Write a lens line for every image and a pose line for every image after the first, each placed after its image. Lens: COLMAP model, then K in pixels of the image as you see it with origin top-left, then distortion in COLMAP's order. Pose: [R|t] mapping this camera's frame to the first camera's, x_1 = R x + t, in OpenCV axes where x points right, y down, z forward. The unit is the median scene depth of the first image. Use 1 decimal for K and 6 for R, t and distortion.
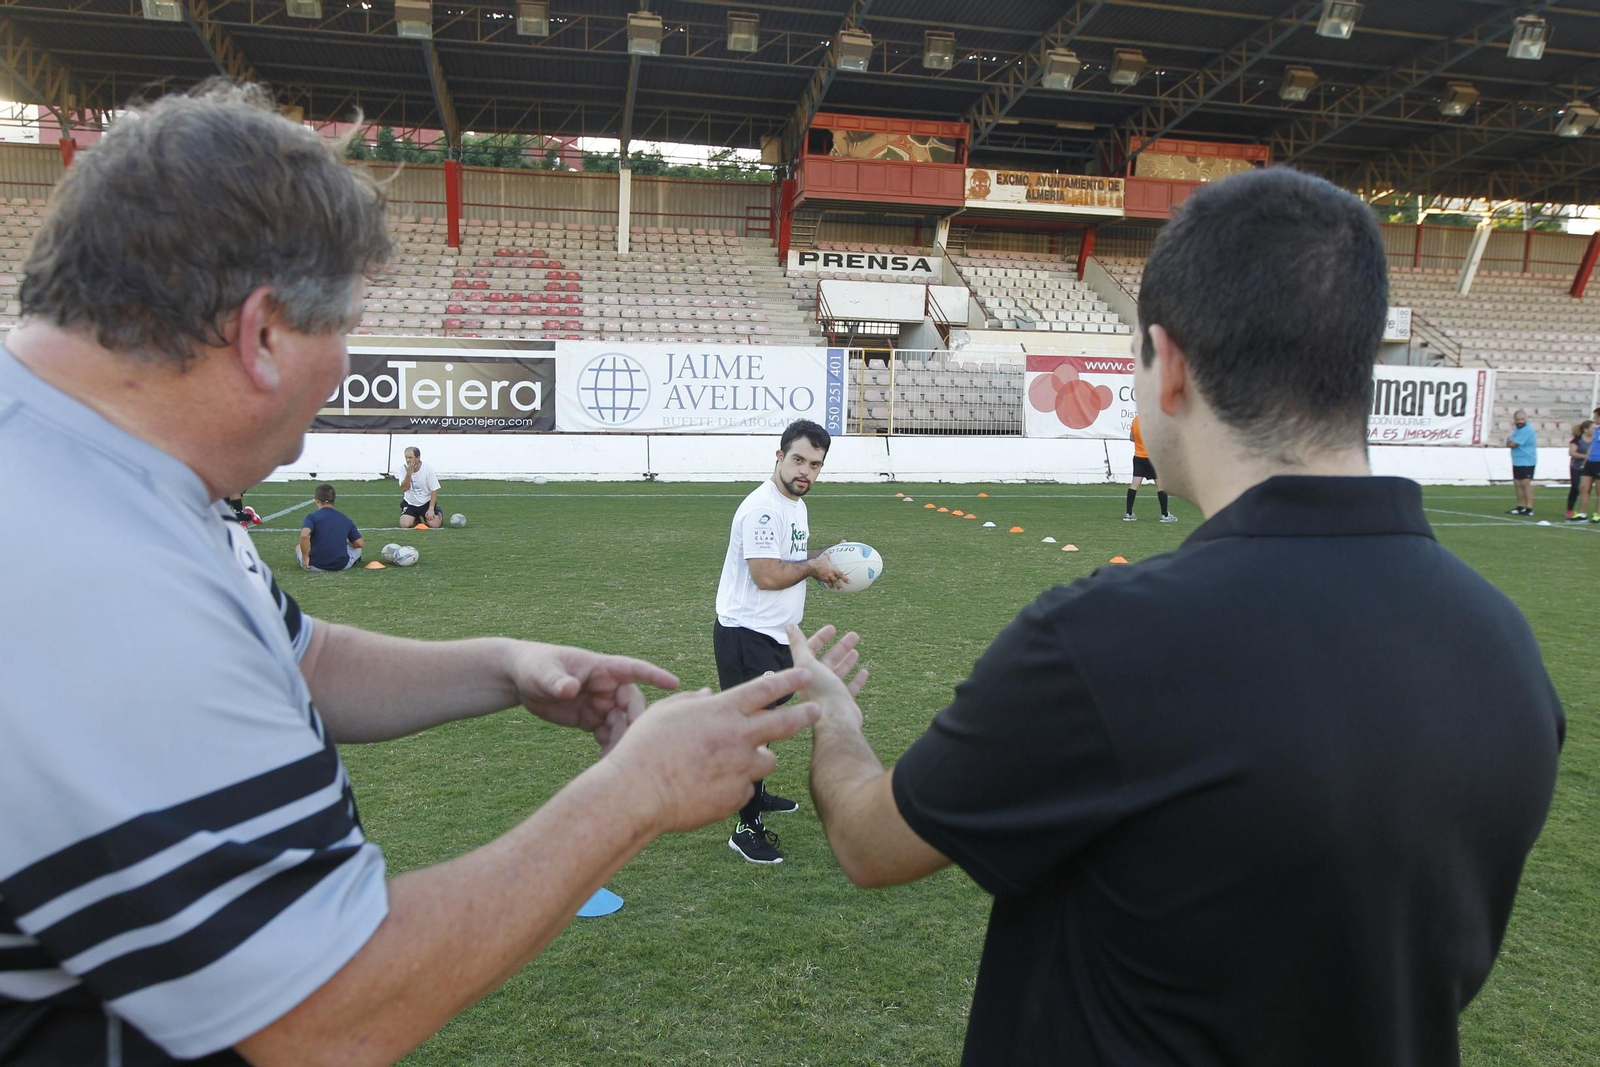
lens RADIAL K [[1081.8, 0, 797.2], [0, 1081.8, 535.2], [0, 0, 1]] dist [-0.071550, 0.053525]
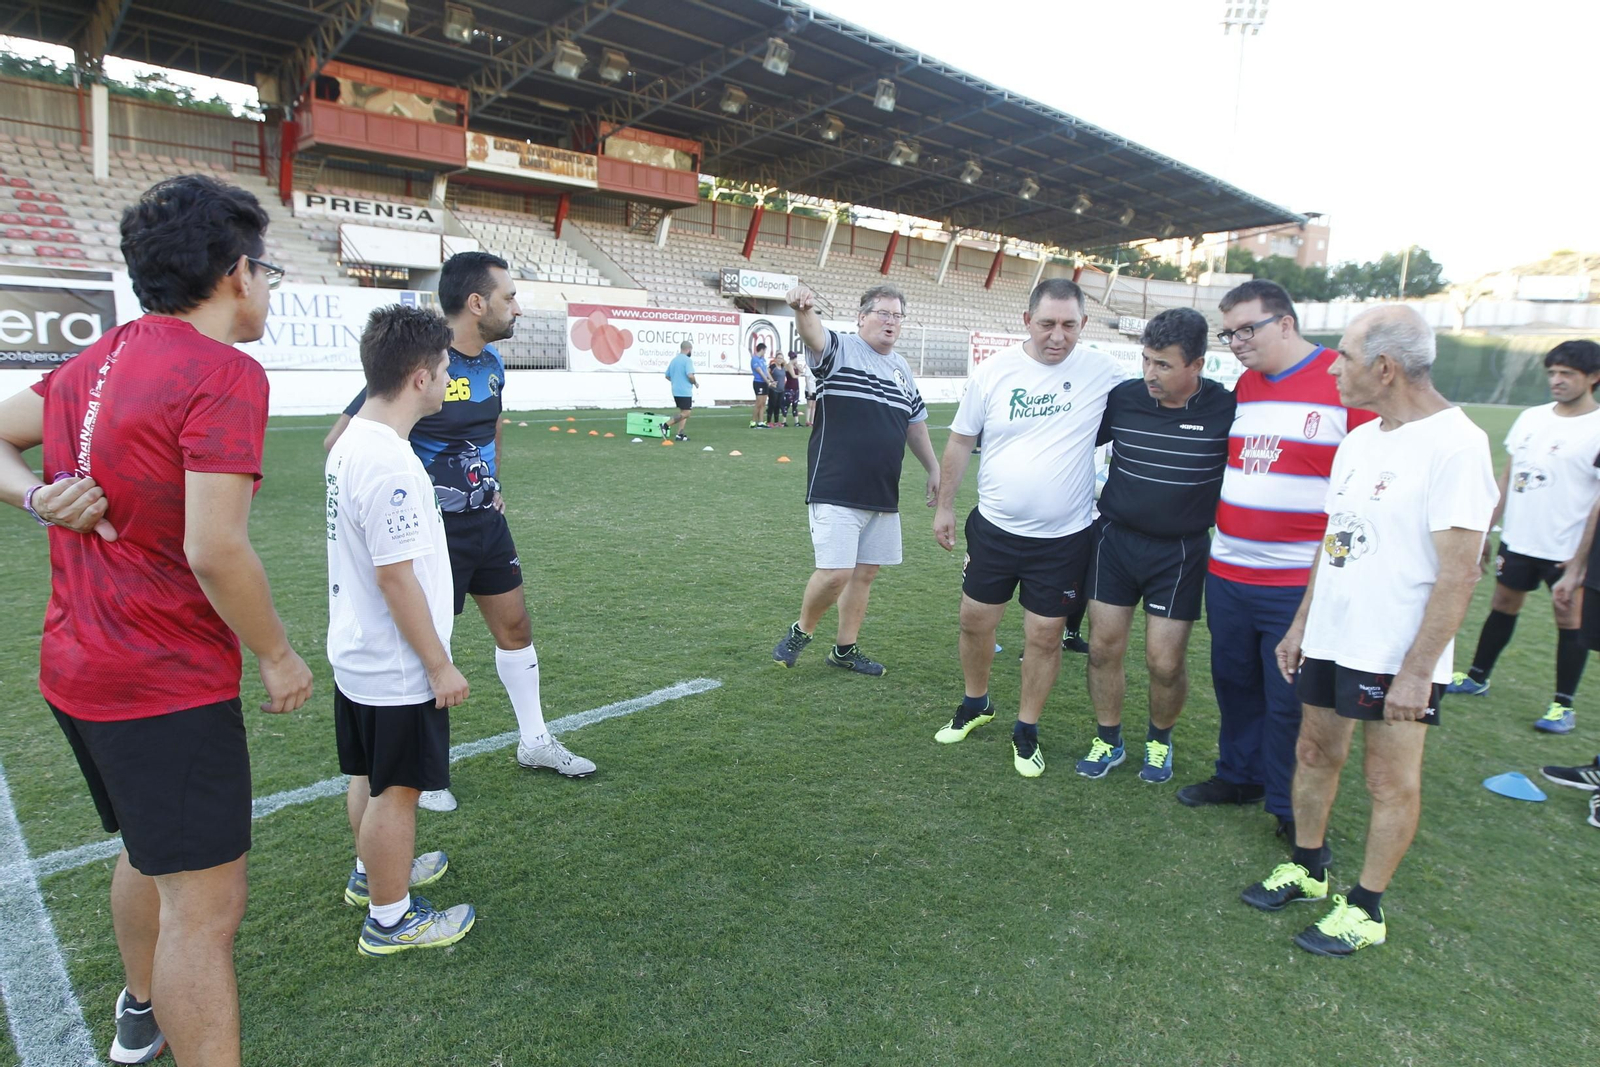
lens RADIAL K [[940.9, 0, 801.1], [0, 940.9, 536.0], [0, 0, 1]] dist [-0.065522, 0.033077]
pose [[0.831034, -0.092517, 0.548473, -0.123556], [0.046798, 0.994203, 0.096796, 0.003354], [-0.554249, -0.054774, 0.830547, -0.028327]]
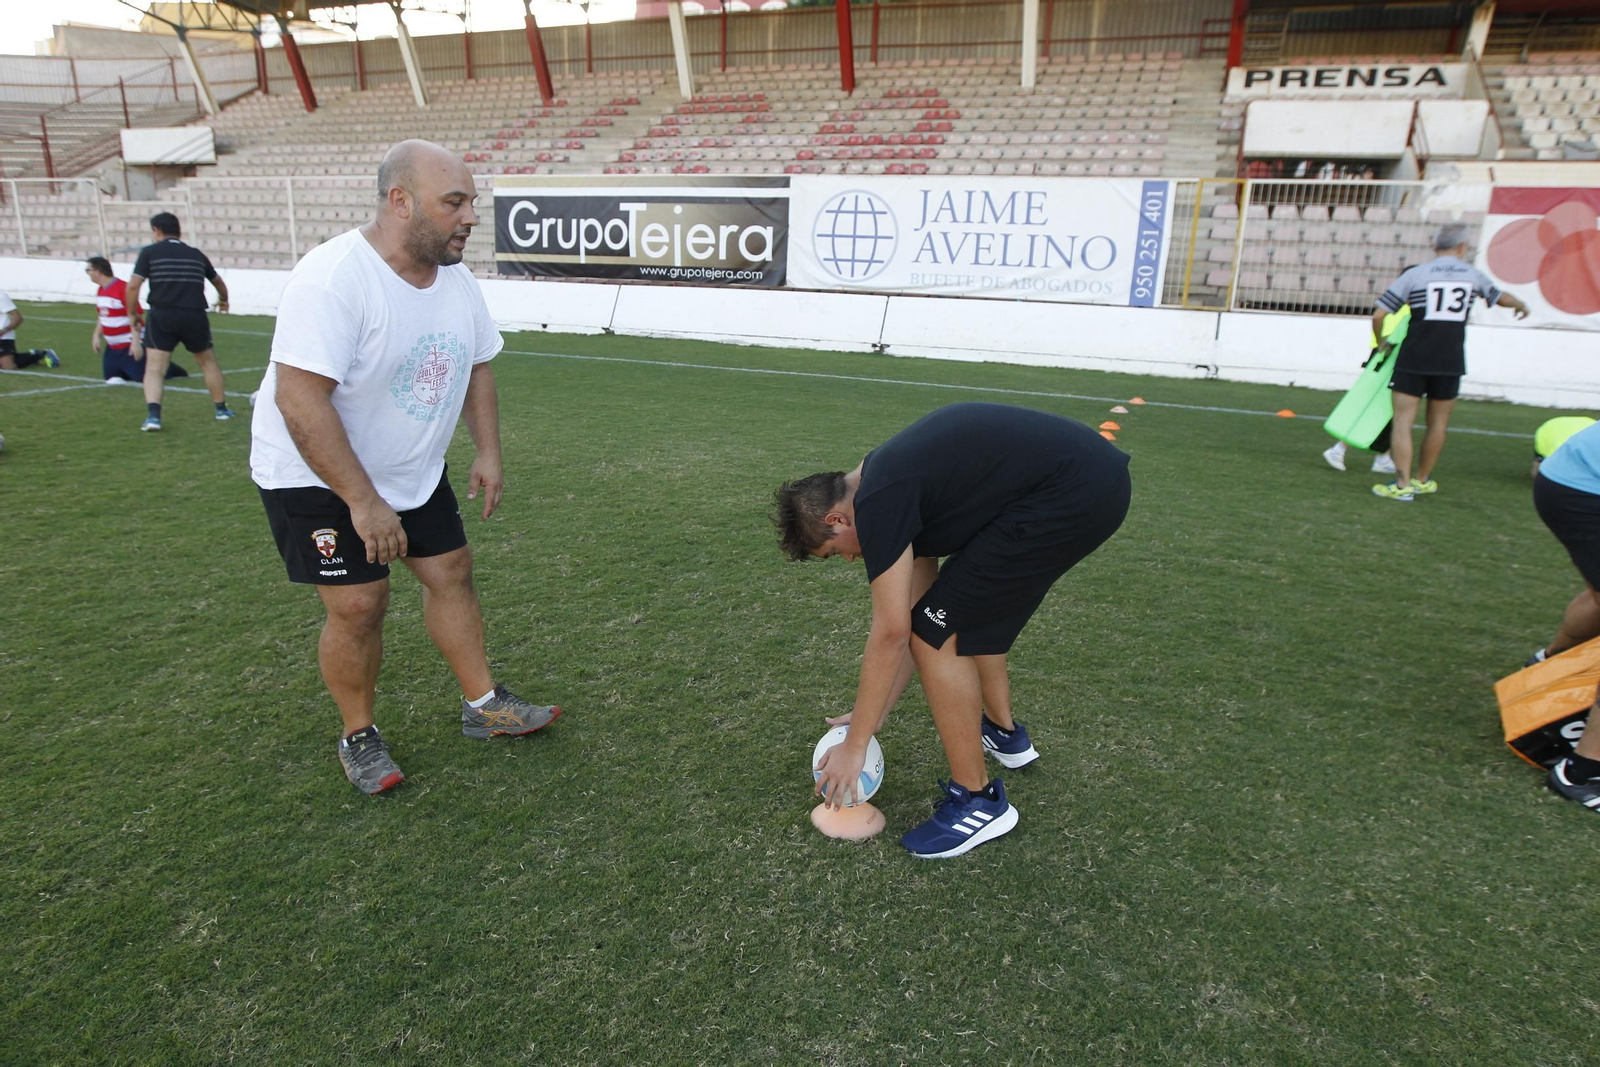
lens RADIAL K [[965.8, 0, 802.9], [0, 965.8, 535.4], [0, 0, 1]] dist [-0.060192, 0.028625]
pose [[0.841960, 0.158476, -0.515741, 0.141539], [-0.084164, 0.982766, 0.164584, -0.020186], [0.532936, -0.095167, 0.840787, 0.236745]]
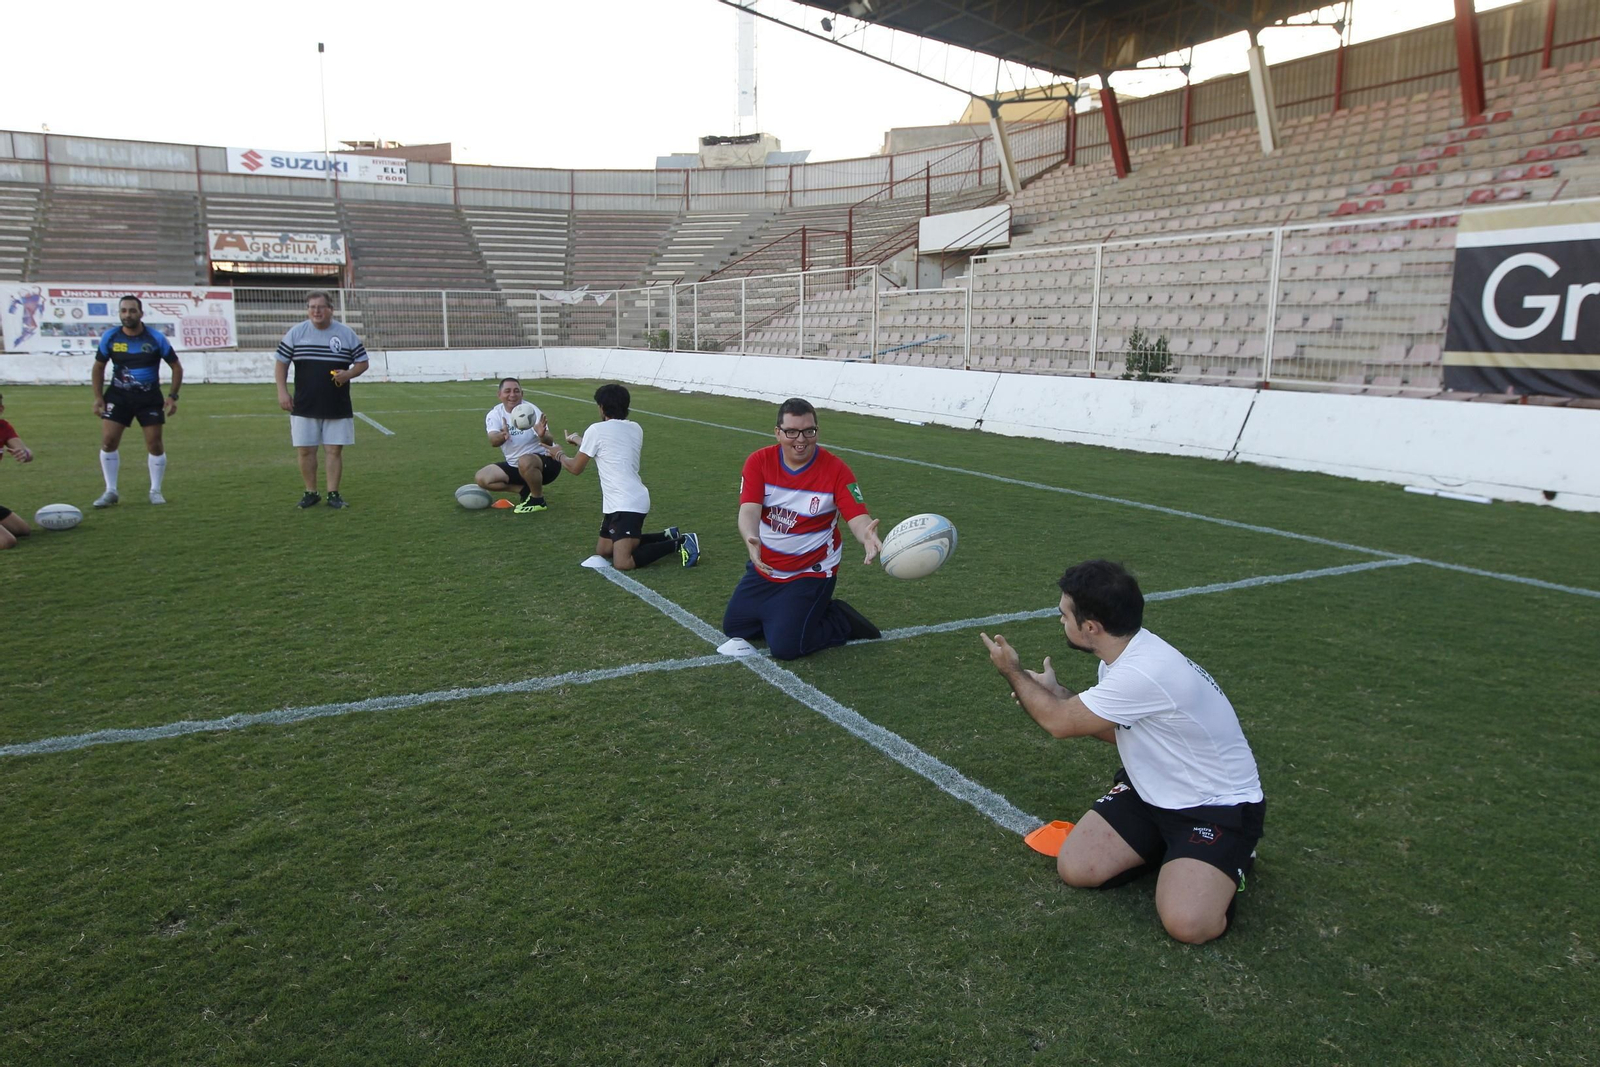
lens RADIAL K [[1075.1, 0, 801.7], [0, 1075.1, 536.9], [0, 0, 1]] dist [-0.061382, 0.045166]
pose [[0.281431, 0.159925, -0.946161, -0.059898], [-0.118420, 0.984265, 0.131143, -0.037719], [0.952246, 0.075137, 0.295941, 0.339627]]
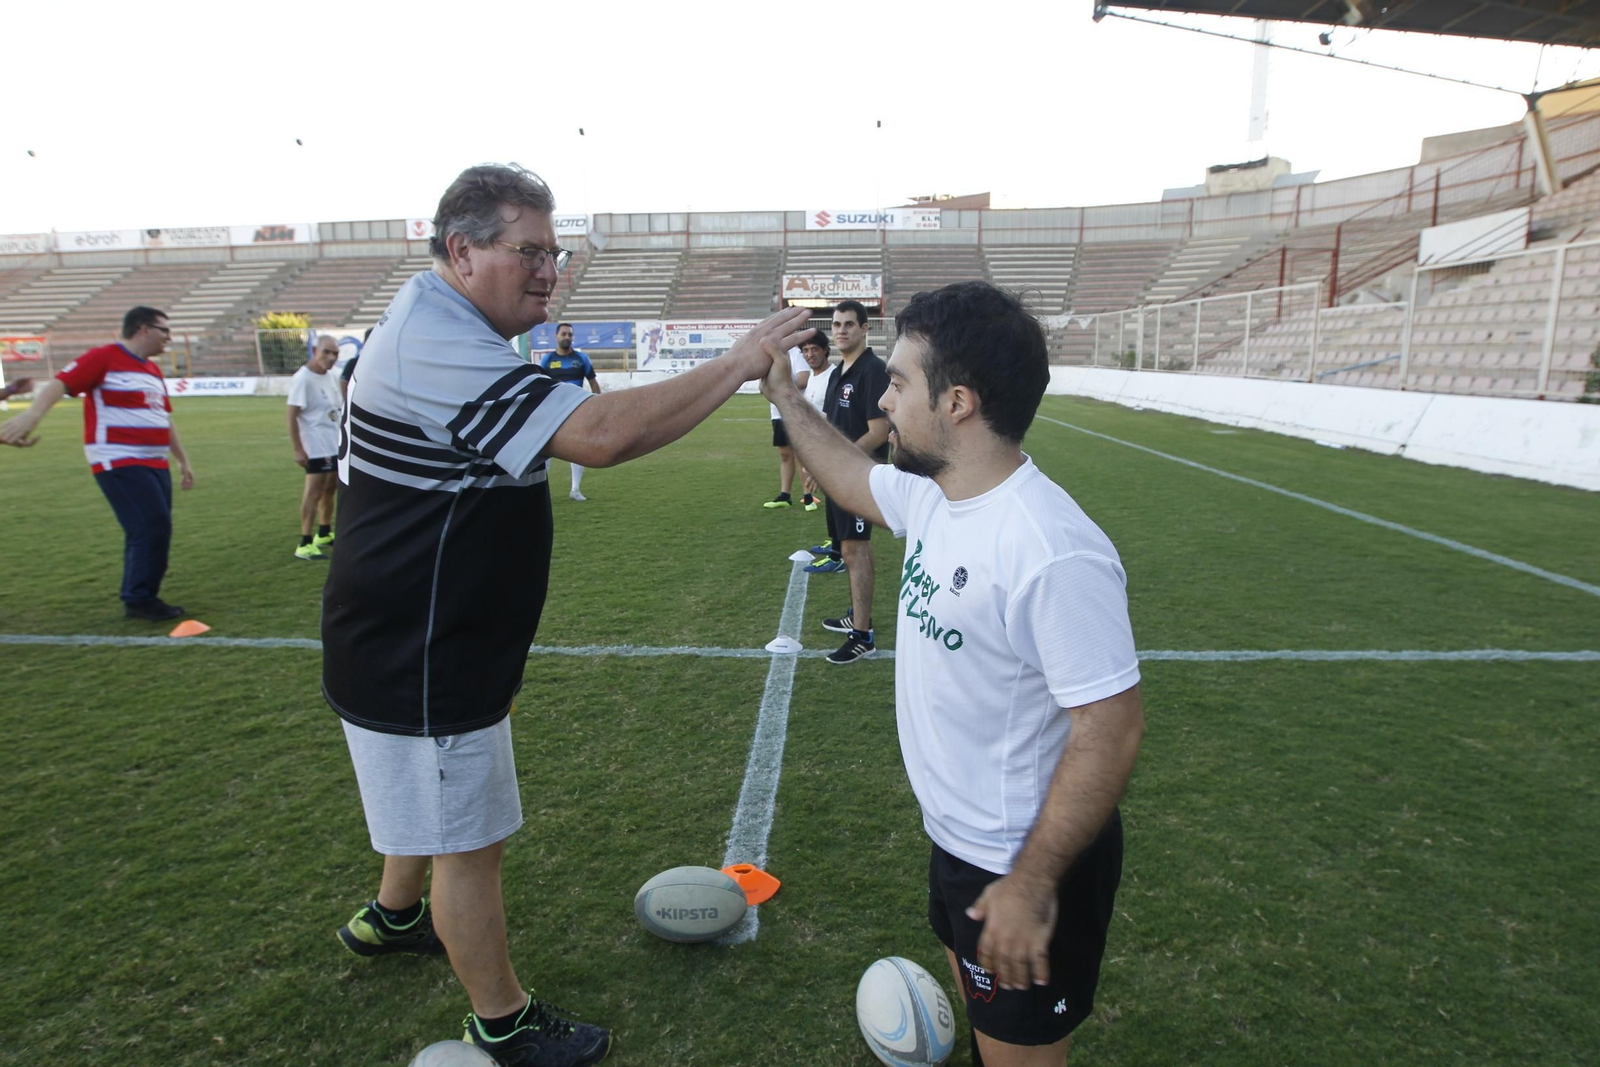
lens RADIAL K [[941.6, 0, 804.1], [0, 941.6, 538.3], [0, 0, 1]] dist [-0.064292, 0.029429]
pose [[-0.239081, 0.167662, -0.956415, -0.069720], [-0.115635, 0.973054, 0.199484, -0.046319], [0.964090, 0.158288, -0.213251, 0.409105]]
